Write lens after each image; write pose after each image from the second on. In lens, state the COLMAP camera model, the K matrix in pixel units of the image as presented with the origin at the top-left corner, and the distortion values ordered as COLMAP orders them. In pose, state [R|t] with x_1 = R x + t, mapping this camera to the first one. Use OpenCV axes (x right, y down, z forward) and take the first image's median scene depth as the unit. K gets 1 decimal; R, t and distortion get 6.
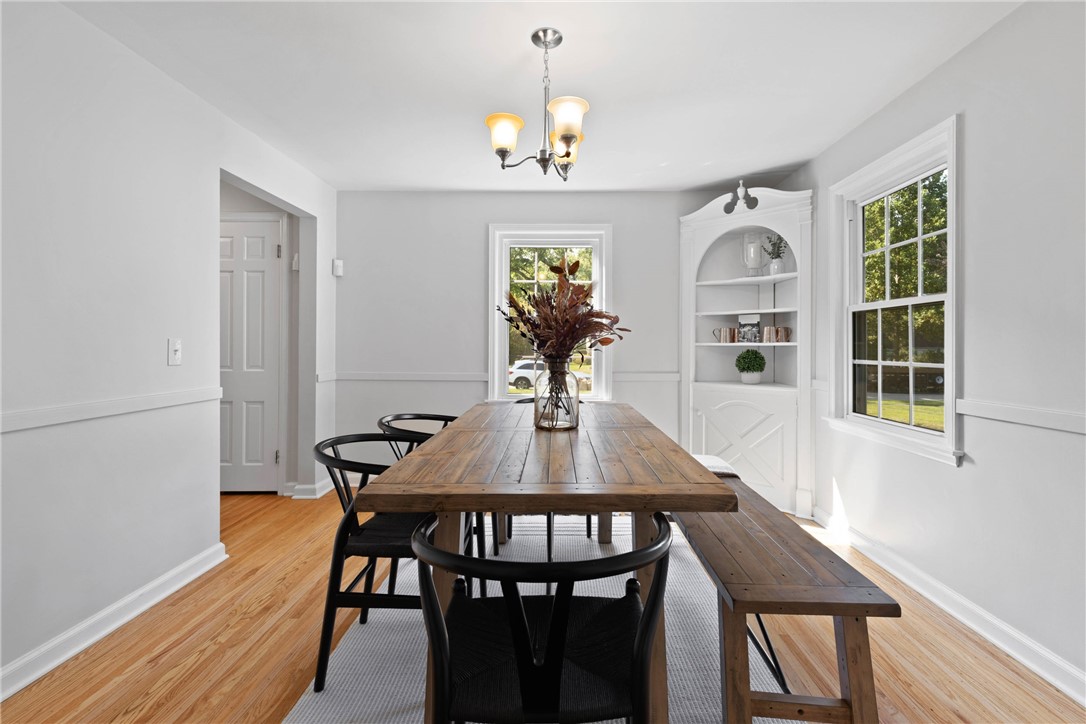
lens RADIAL K [[485.8, 0, 536.3], [0, 485.8, 355.8], [0, 0, 1]] dist [0.008877, -0.001221]
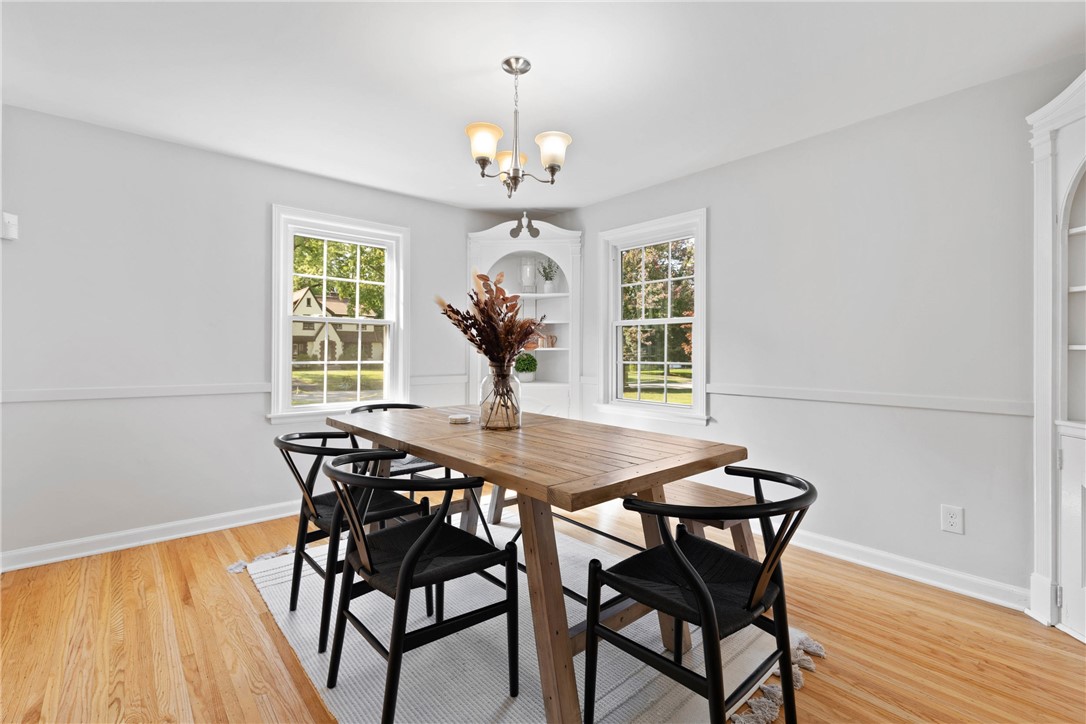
lens RADIAL K [[485.8, 0, 535.9], [0, 485.8, 355.5], [0, 0, 1]] dist [0.008877, -0.001221]
pose [[0.760025, -0.004951, 0.649875, -0.616800], [0.010591, 0.999933, -0.004768, -0.003487], [-0.649808, 0.010506, 0.760026, 0.147302]]
